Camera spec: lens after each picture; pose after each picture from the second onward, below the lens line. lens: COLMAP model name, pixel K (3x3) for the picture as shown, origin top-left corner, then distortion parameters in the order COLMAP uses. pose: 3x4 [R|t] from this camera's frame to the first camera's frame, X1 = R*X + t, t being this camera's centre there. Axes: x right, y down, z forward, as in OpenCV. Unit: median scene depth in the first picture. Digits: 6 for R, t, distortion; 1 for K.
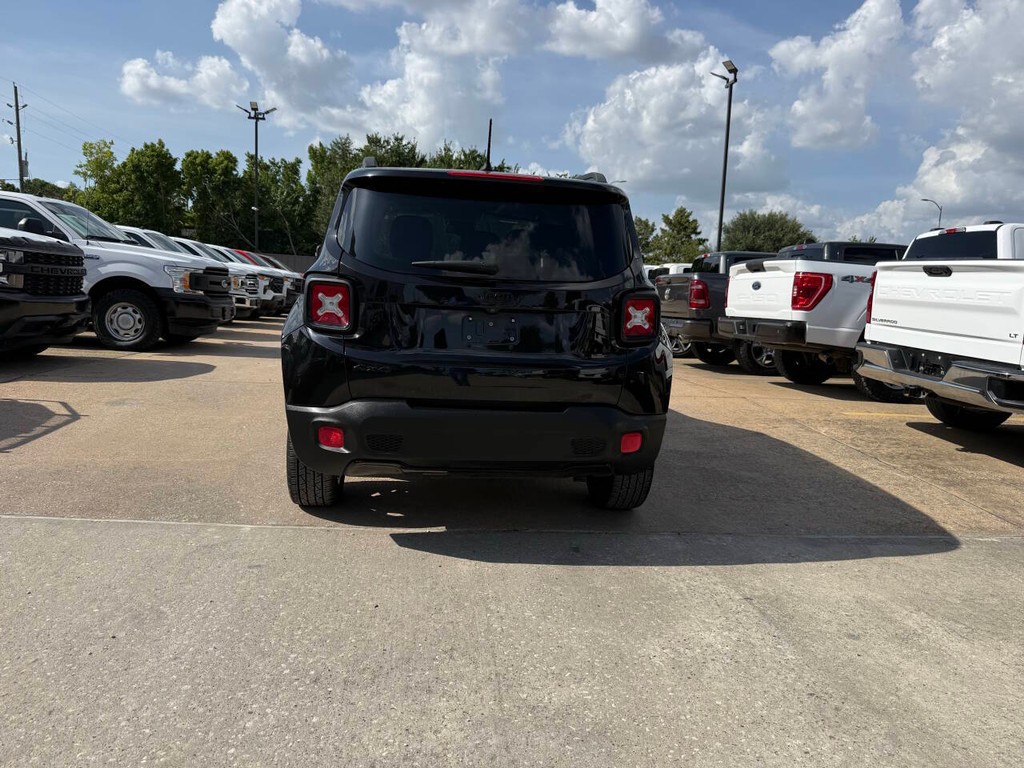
lens RADIAL K [[726.4, 0, 514.7], [0, 726.4, 384.3], [0, 0, 1]] dist [0.039842, -0.049126]
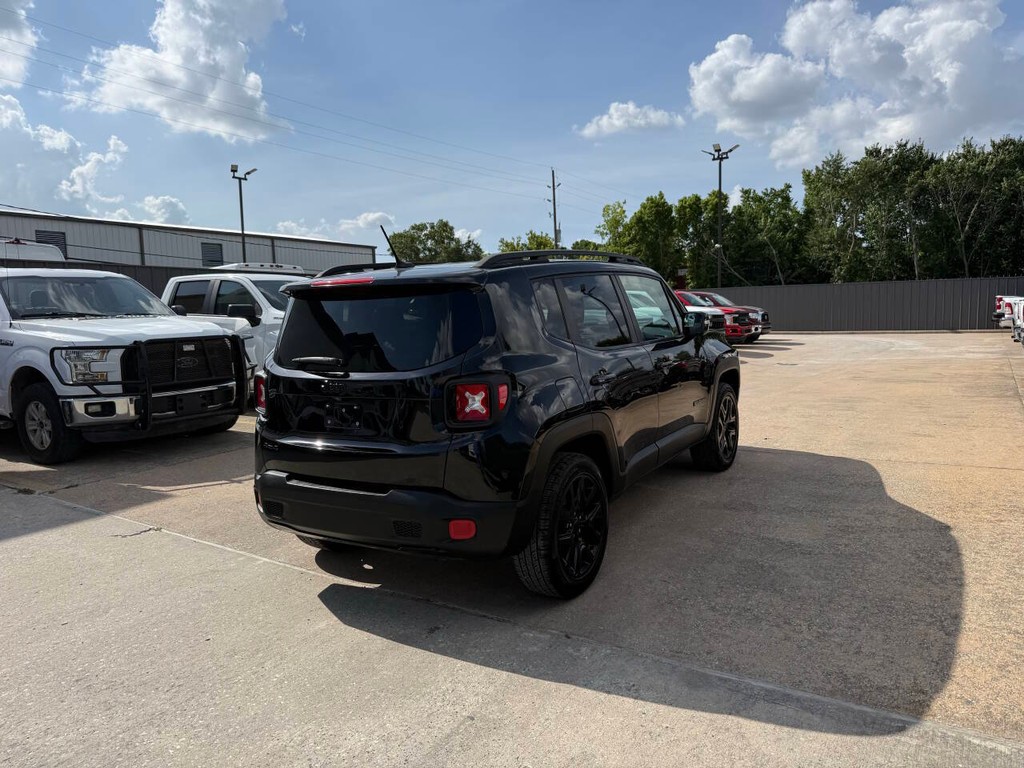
lens RADIAL K [[726.4, 0, 516.4], [0, 726.4, 389.8], [0, 0, 1]] dist [0.039842, -0.049126]
pose [[0.774494, -0.006442, -0.632548, 0.659273], [-0.011919, 0.999622, -0.024775, -0.066775], [0.632469, 0.026727, 0.774125, 0.219425]]
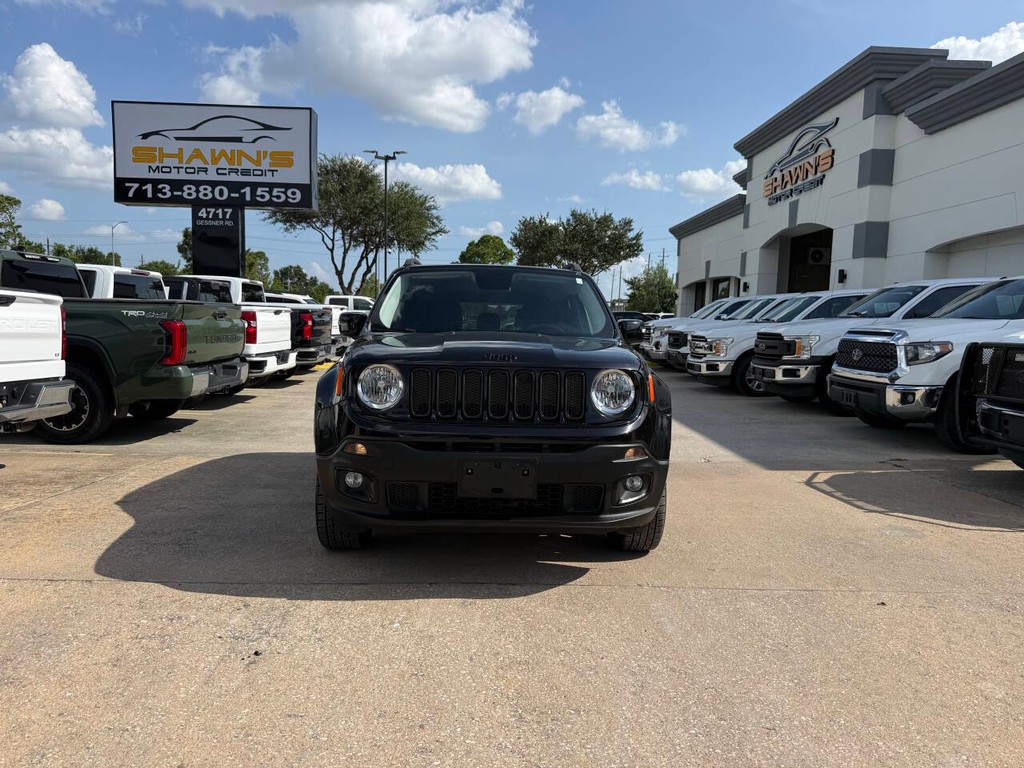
lens RADIAL K [[726.4, 0, 512.5], [0, 726.4, 387.7], [0, 0, 1]] dist [0.039842, -0.049126]
pose [[-0.993525, -0.080663, 0.080007, -0.233346], [-0.061153, 0.973181, 0.221764, -0.387002], [-0.095749, 0.215435, -0.971813, 2.476089]]
